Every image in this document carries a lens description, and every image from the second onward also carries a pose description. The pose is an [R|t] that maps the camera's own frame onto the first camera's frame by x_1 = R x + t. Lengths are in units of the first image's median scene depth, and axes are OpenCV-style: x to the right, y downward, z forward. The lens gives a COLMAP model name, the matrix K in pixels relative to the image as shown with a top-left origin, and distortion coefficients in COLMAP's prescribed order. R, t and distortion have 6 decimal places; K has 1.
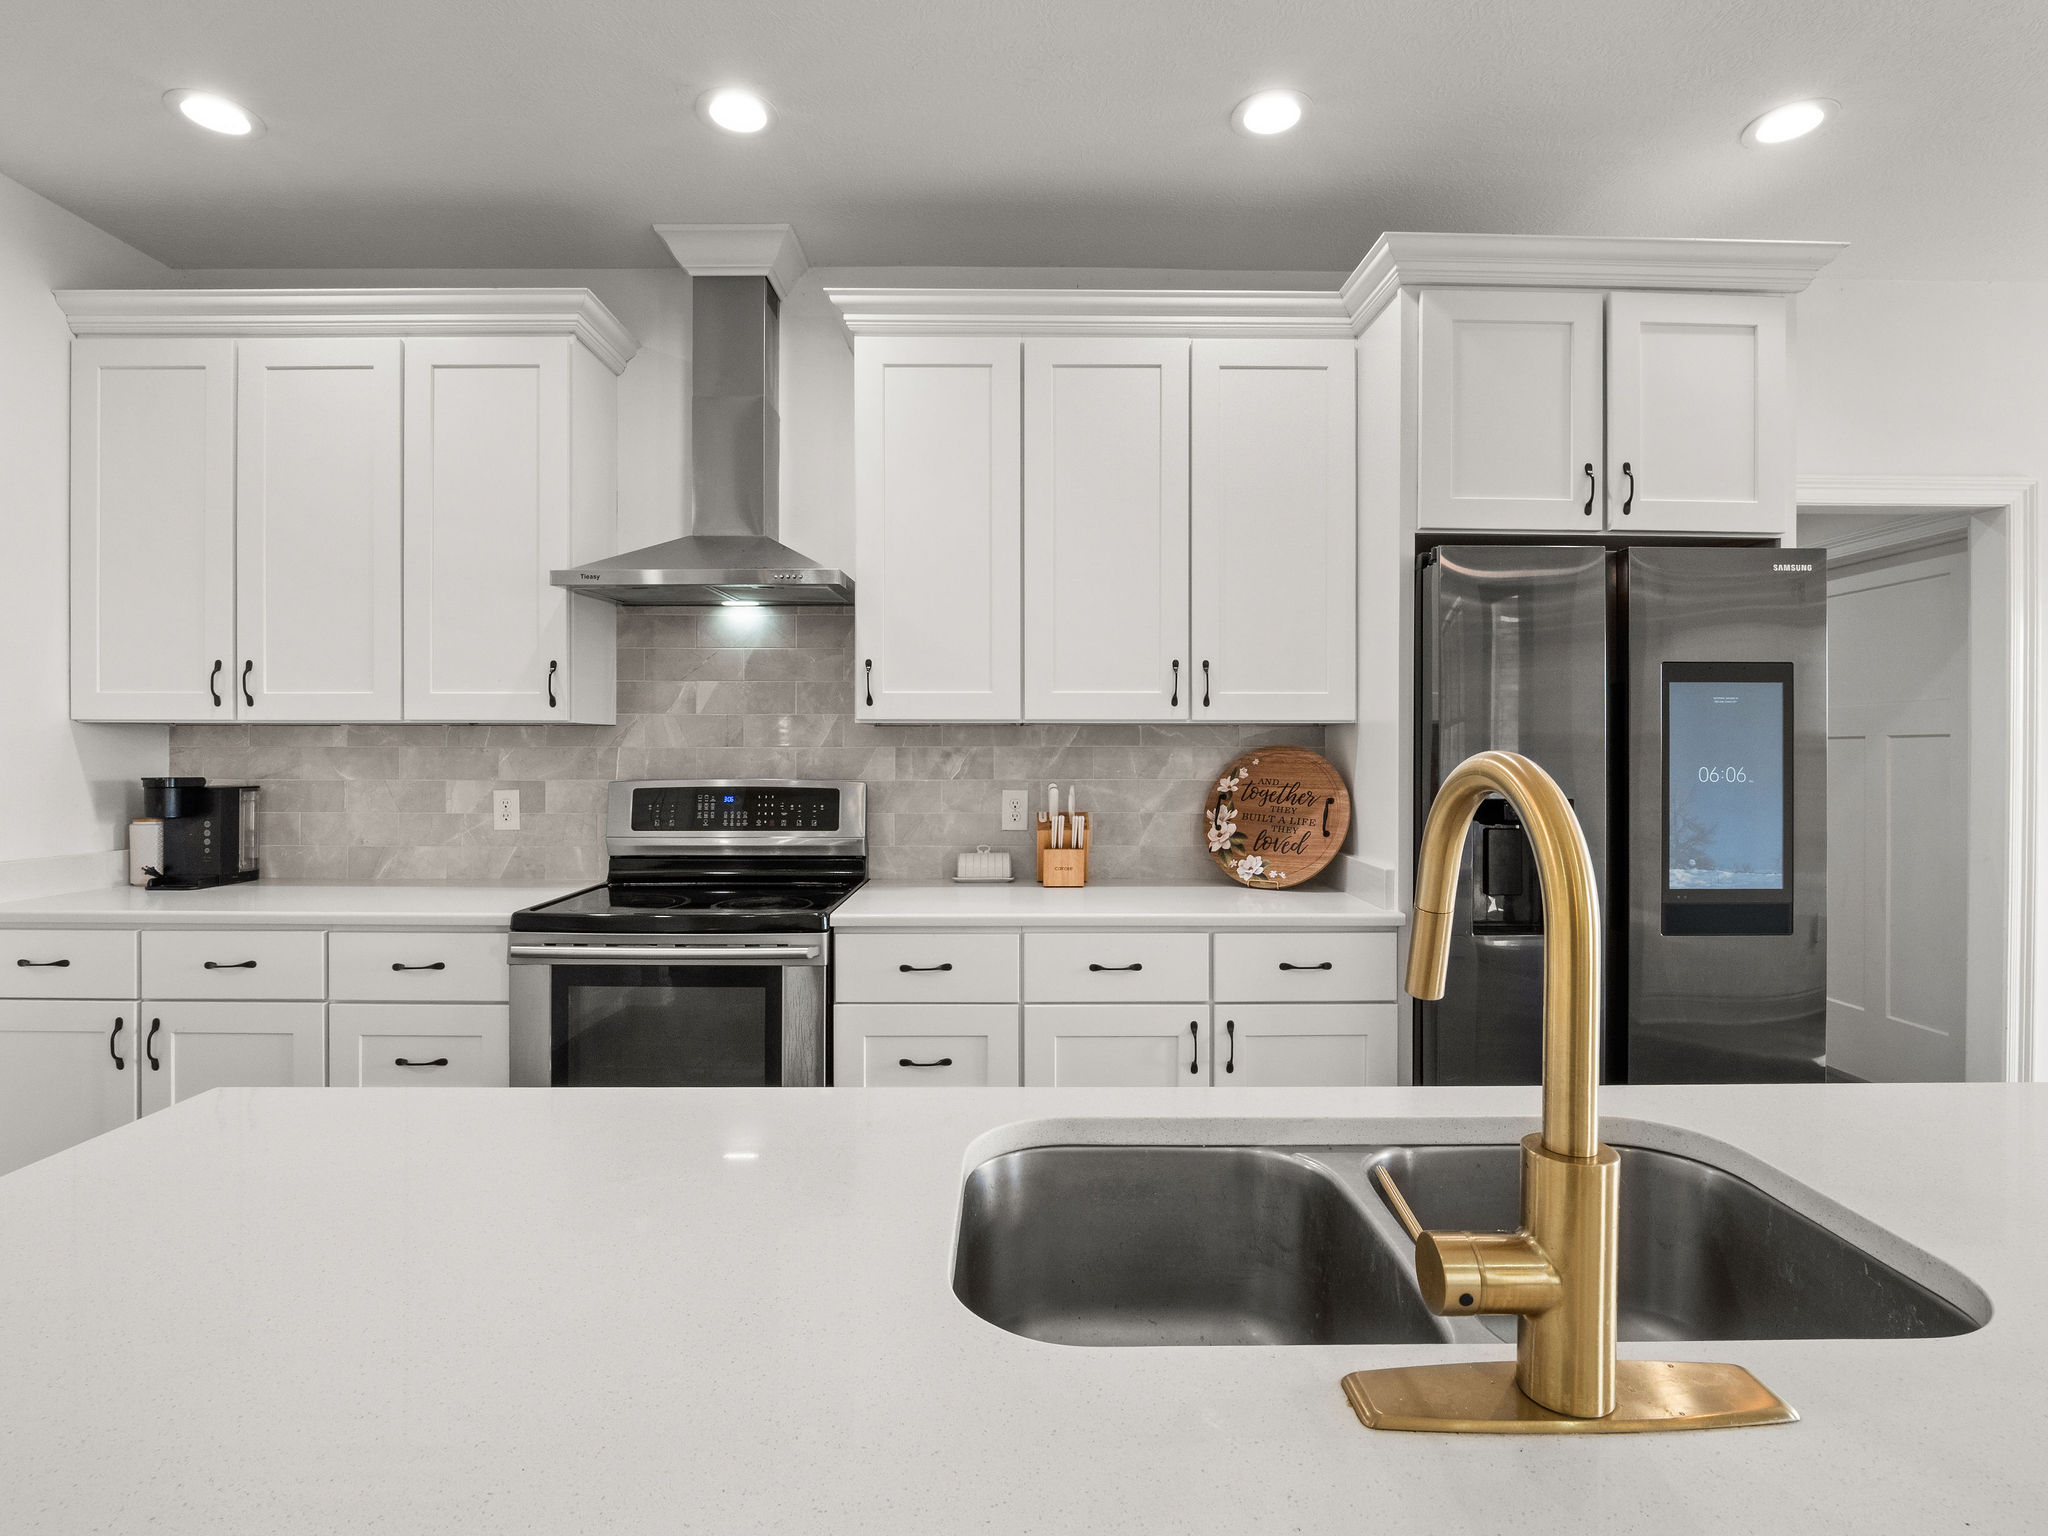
lens RADIAL K [[1040.7, 0, 1024.0], [0, 1040.7, 768.0], [0, 0, 1]] dist [-0.002007, -0.000445]
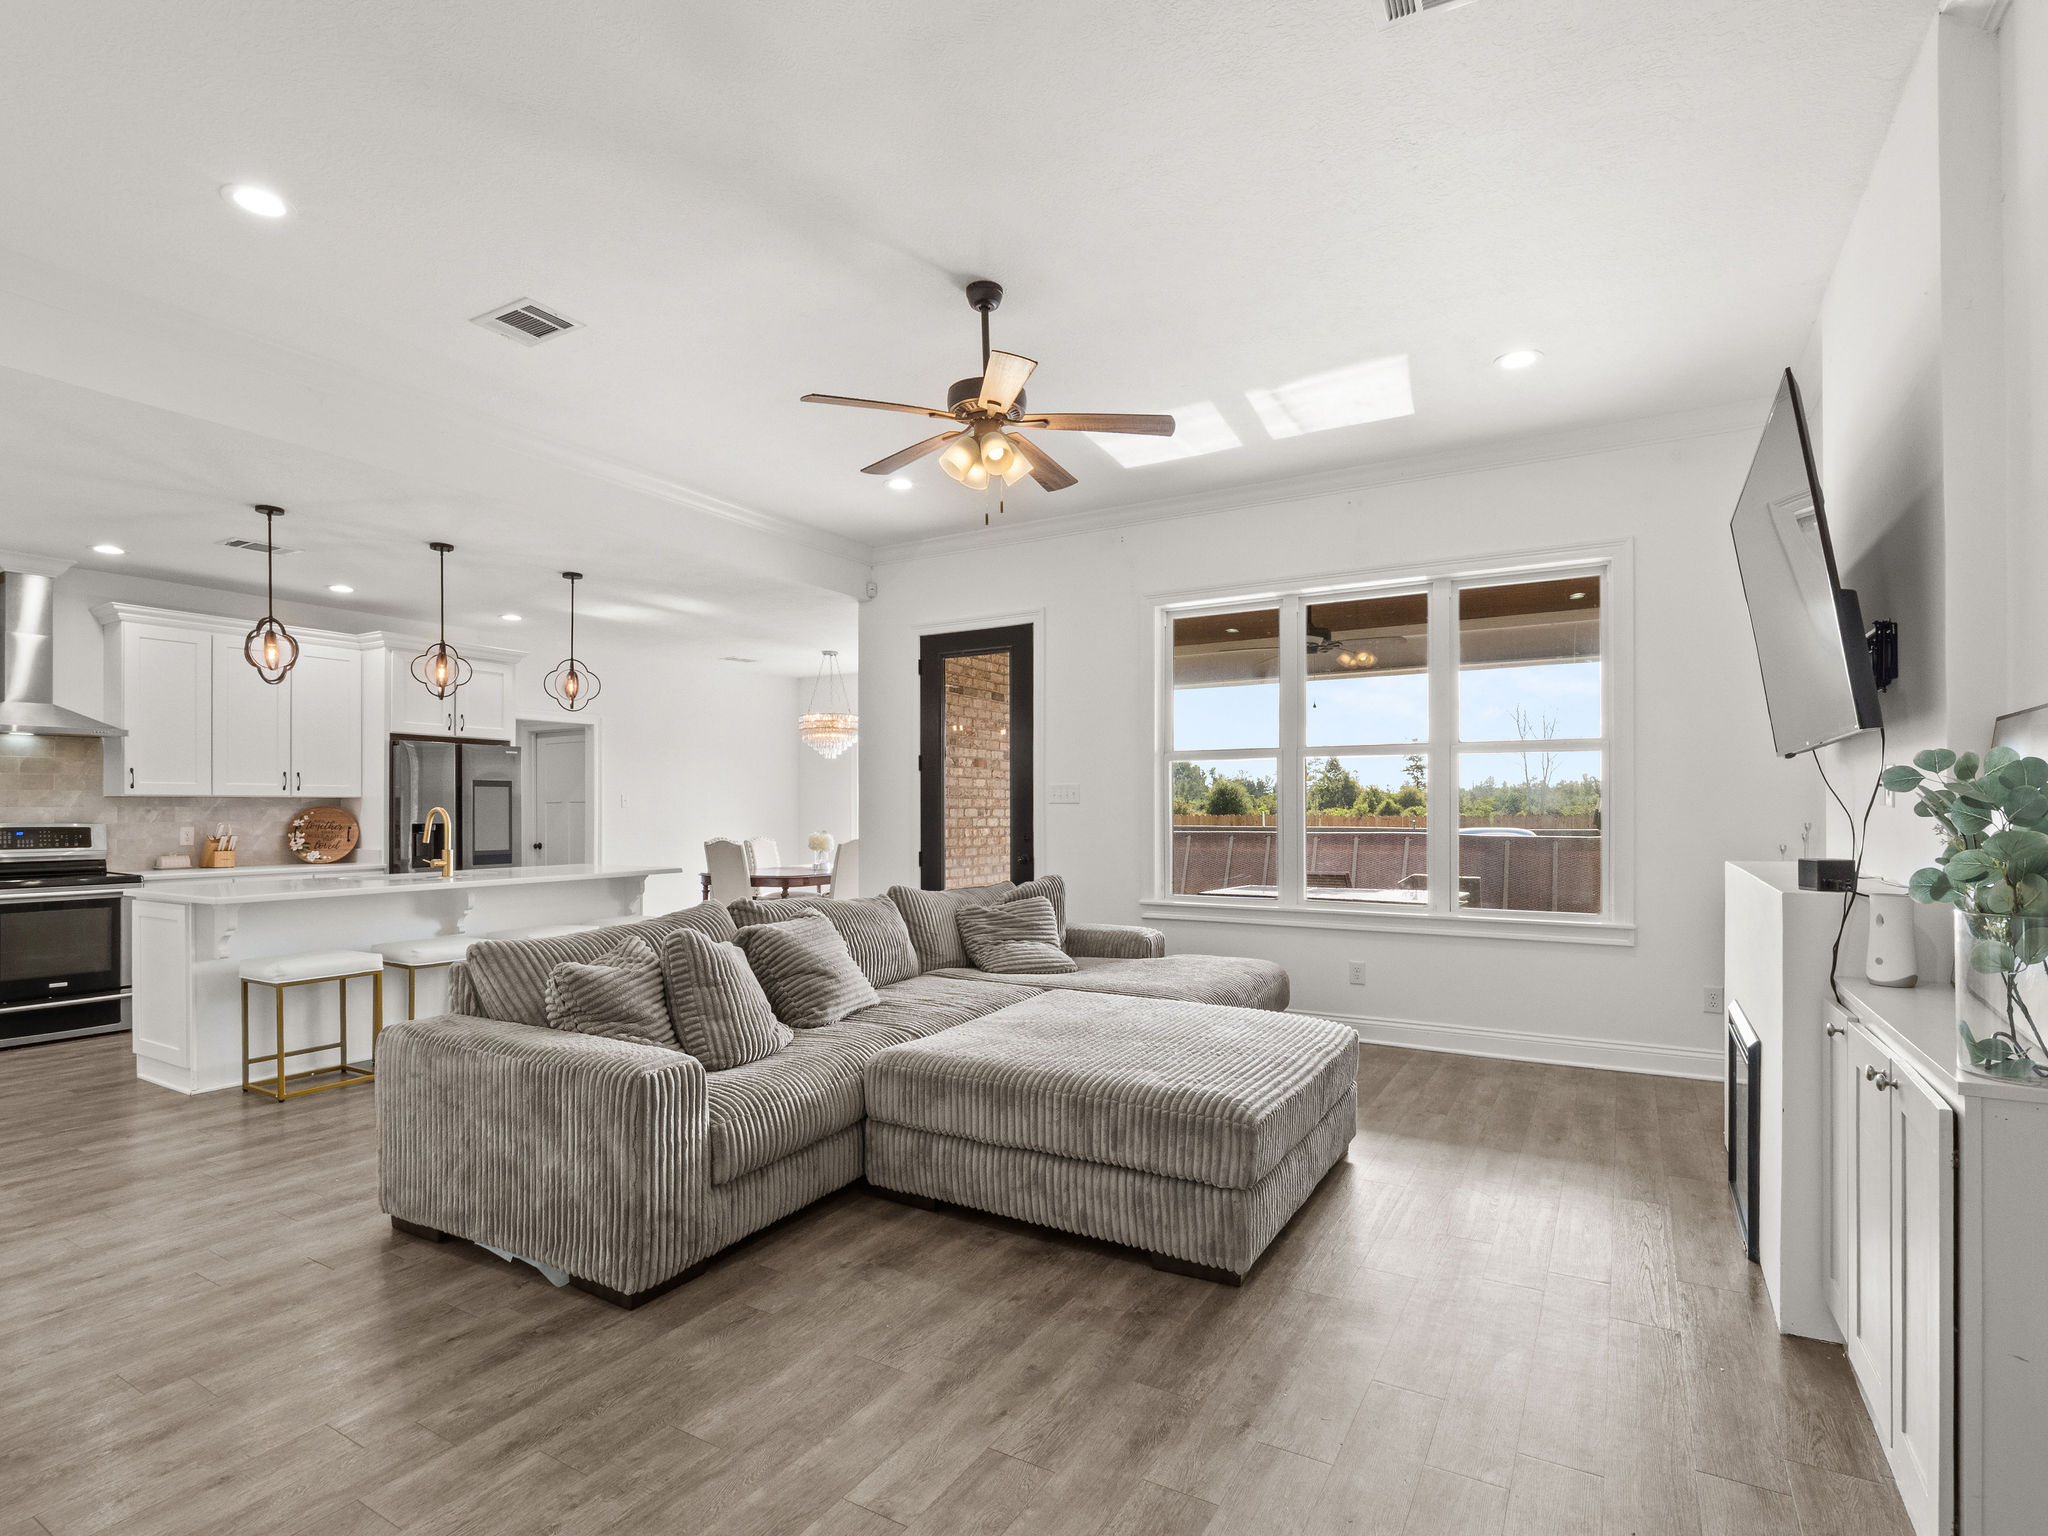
lens RADIAL K [[993.9, 0, 1029.7], [0, 993.9, 791.1], [0, 0, 1]] dist [-0.031830, 0.000607]
pose [[0.515731, 0.010946, 0.856681, -0.885977], [0.017534, 0.999574, -0.023327, 0.026407], [-0.856571, 0.027051, 0.515320, -1.639089]]
